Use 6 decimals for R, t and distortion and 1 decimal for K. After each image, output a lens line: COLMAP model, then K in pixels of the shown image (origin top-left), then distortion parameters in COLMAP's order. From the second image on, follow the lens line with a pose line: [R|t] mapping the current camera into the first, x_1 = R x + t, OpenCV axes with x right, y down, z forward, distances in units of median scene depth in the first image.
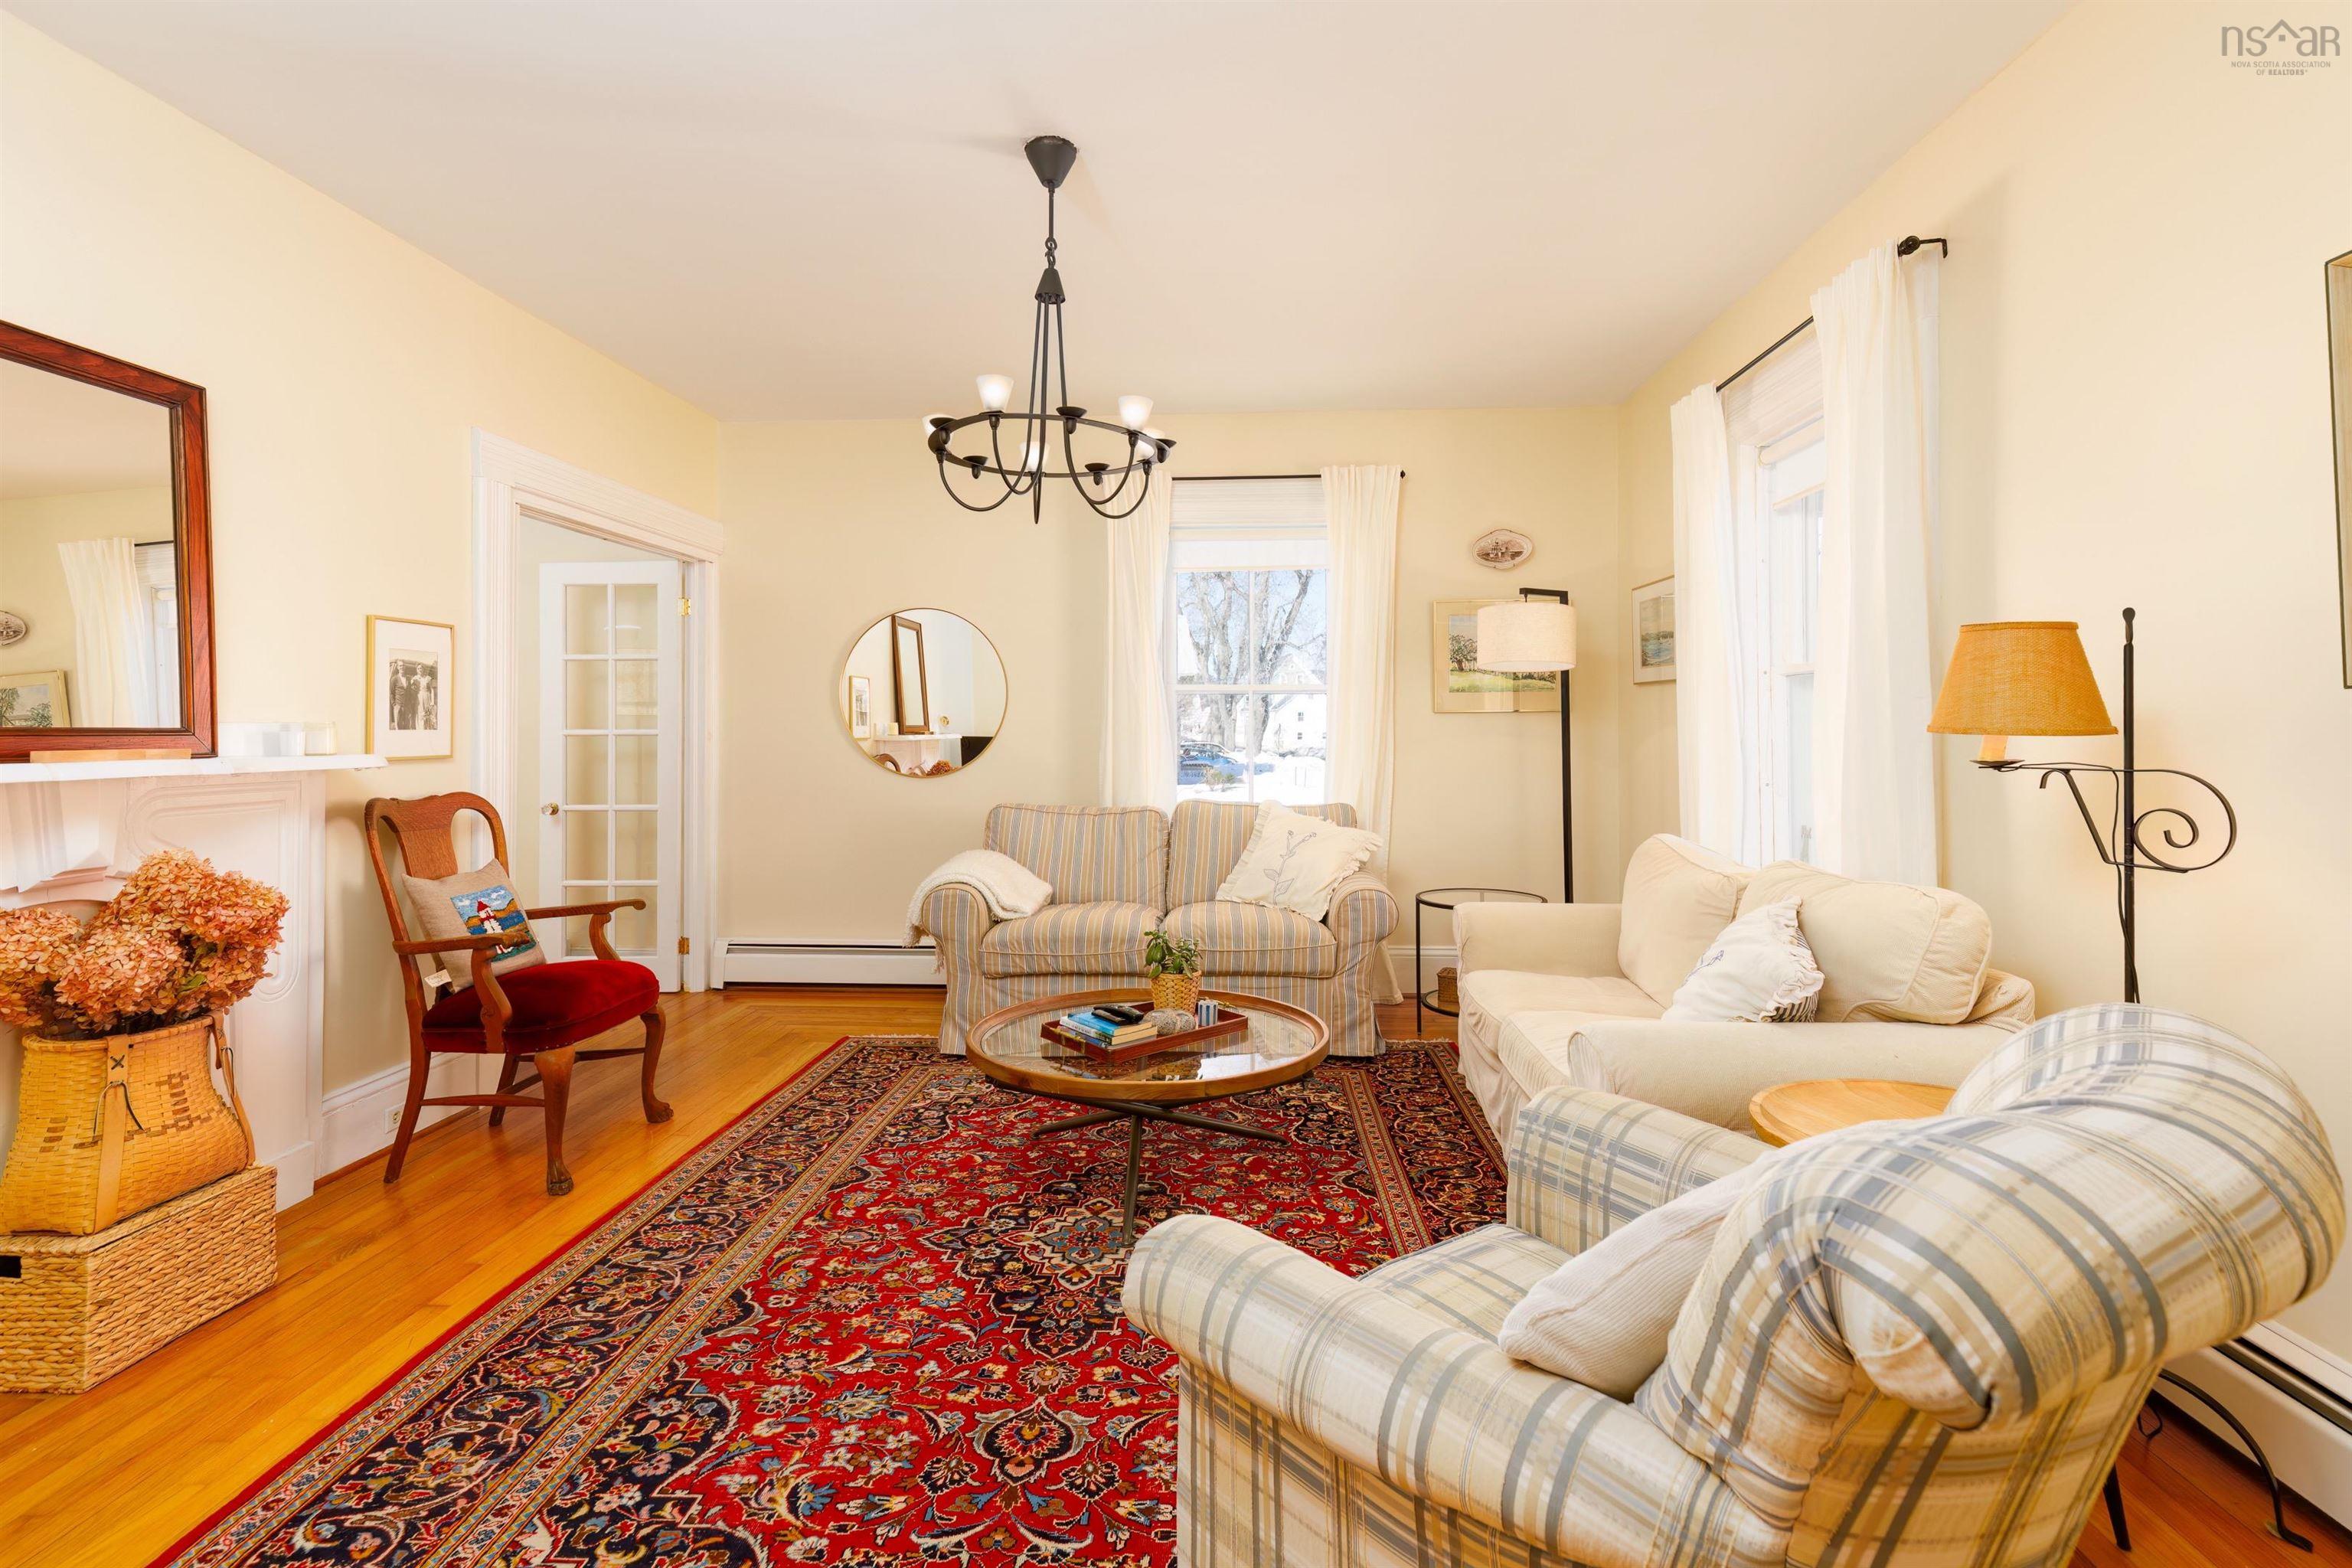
lens RADIAL K [[1090.9, 0, 1183.8], [0, 1090.9, 720.1], [0, 0, 1]] dist [0.009767, -0.000488]
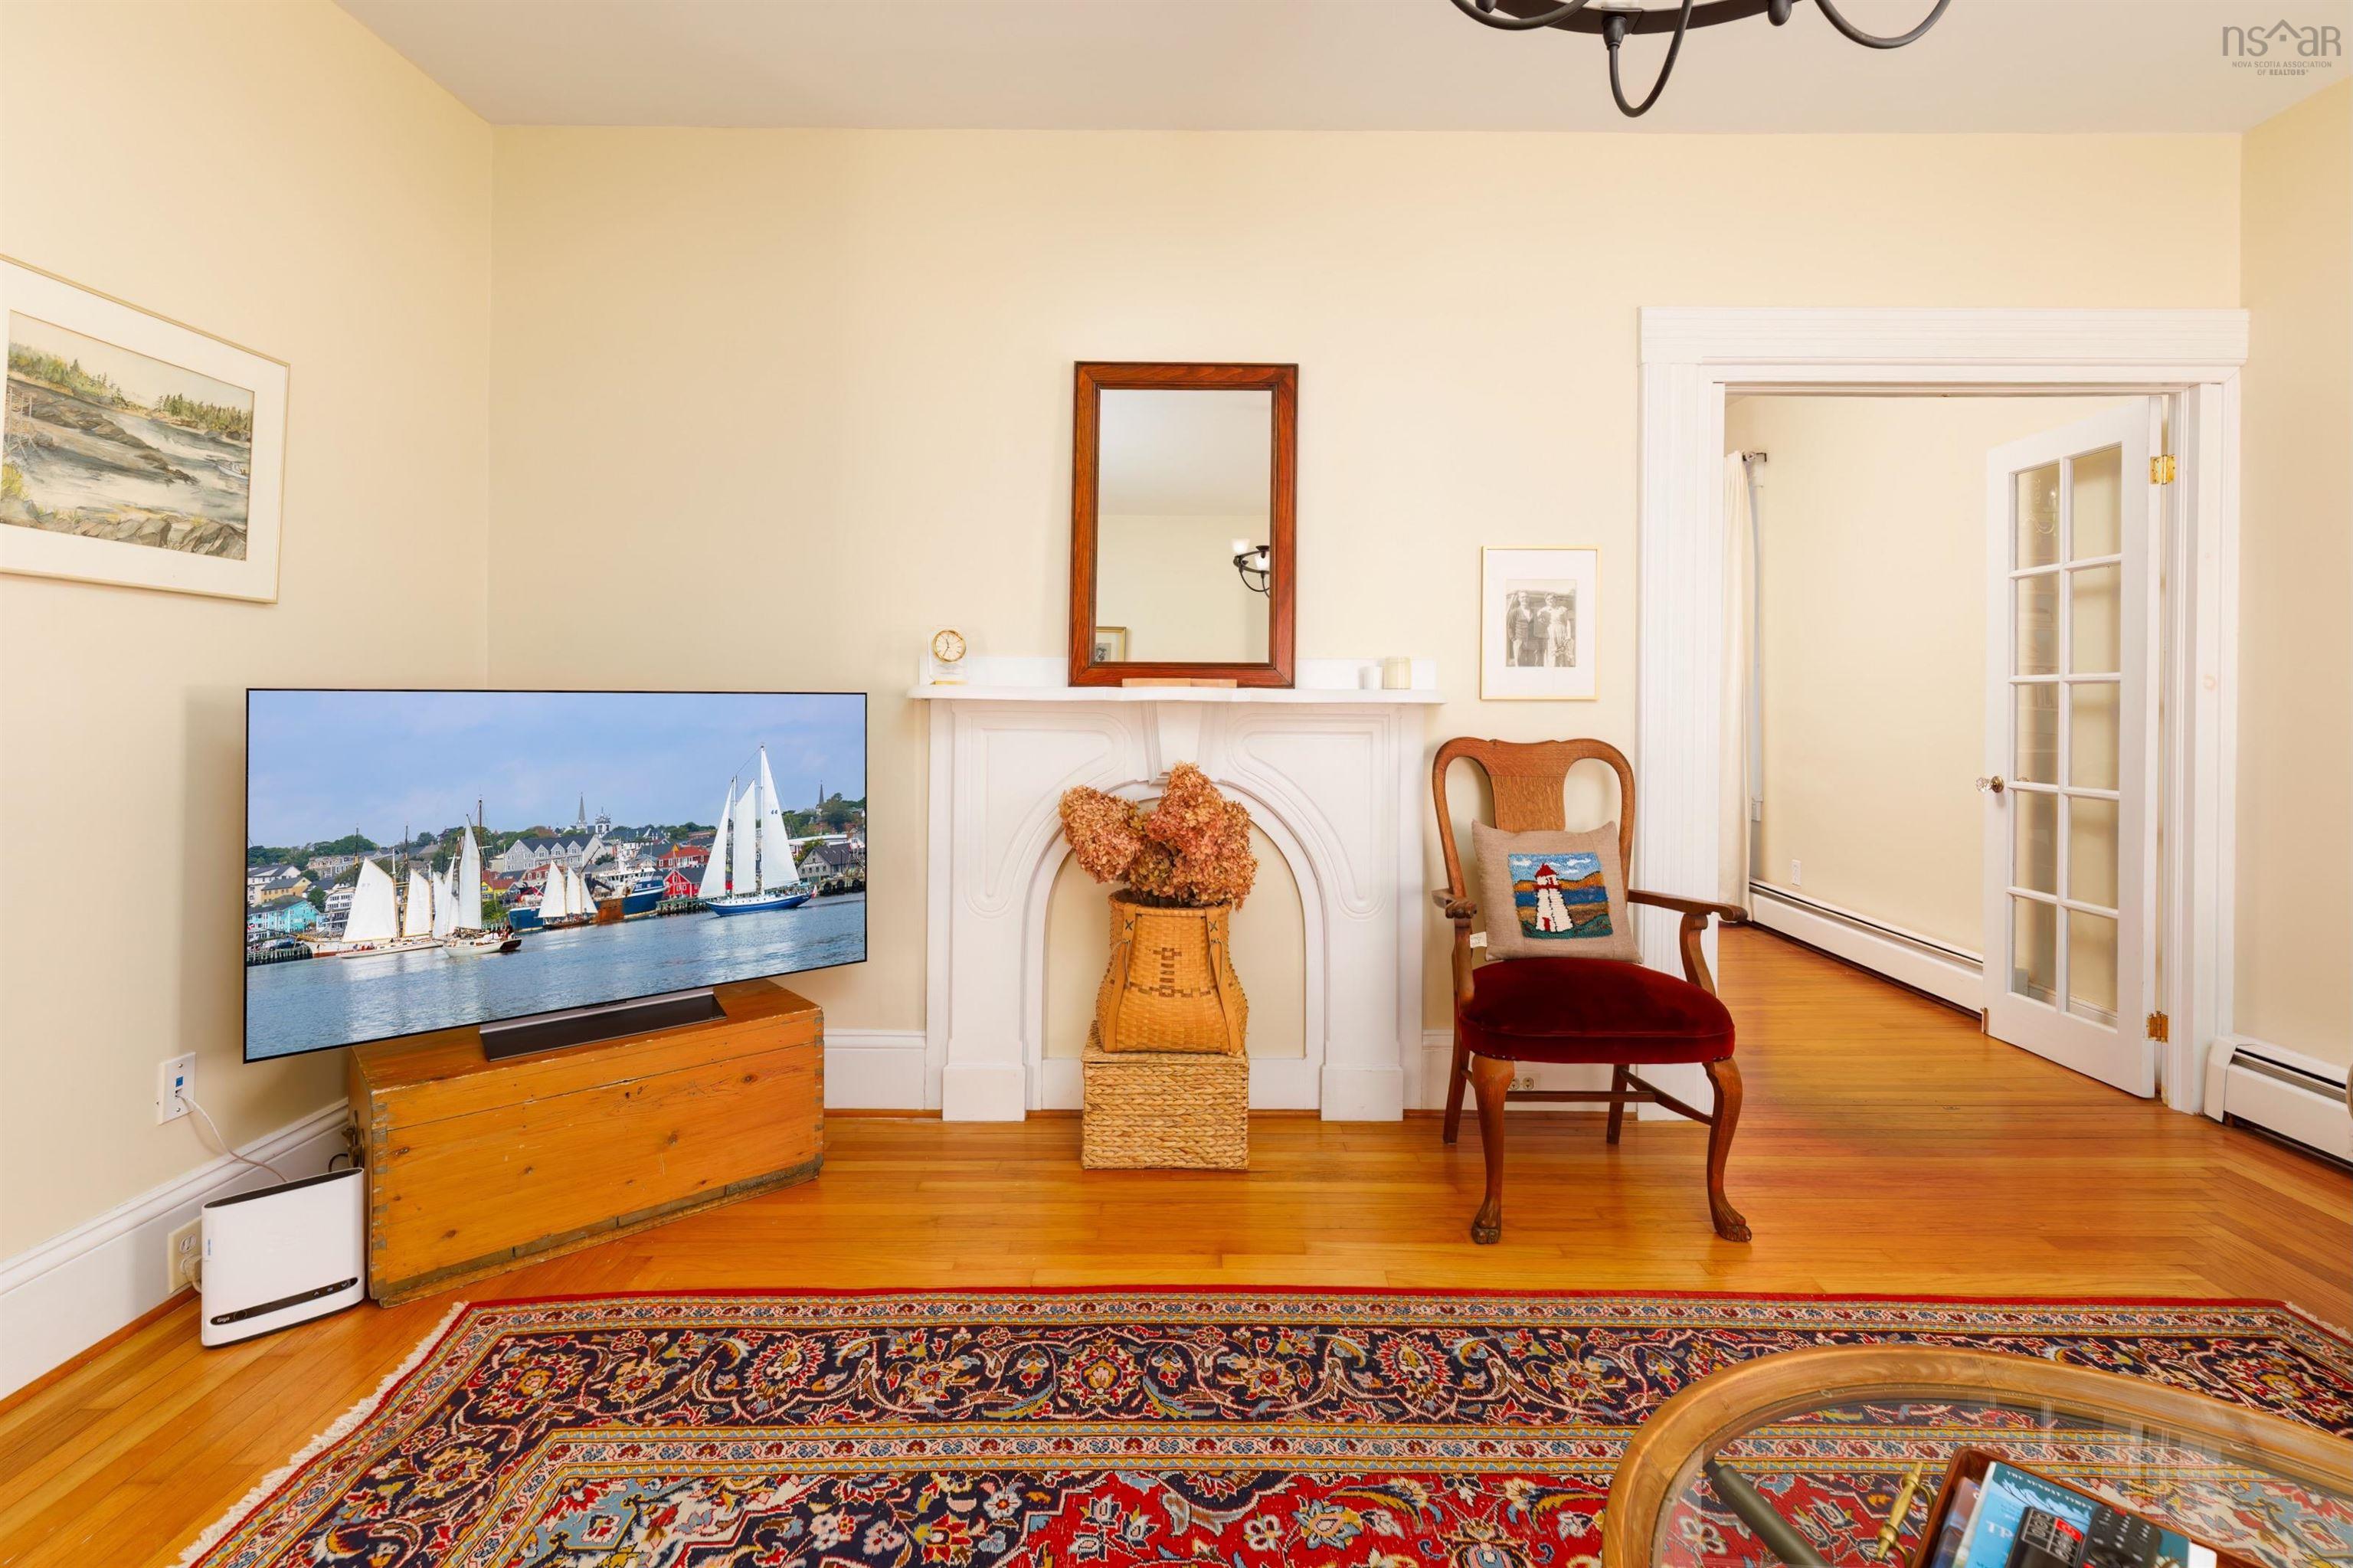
lens RADIAL K [[1103.1, 0, 1183.6], [0, 1103.1, 691.7], [0, 0, 1]] dist [0.003814, -0.000259]
pose [[0.060209, 0.000737, -0.998186, 0.243436], [0.001537, 0.999998, 0.000831, 0.035890], [0.998185, -0.001584, 0.060208, 0.819576]]
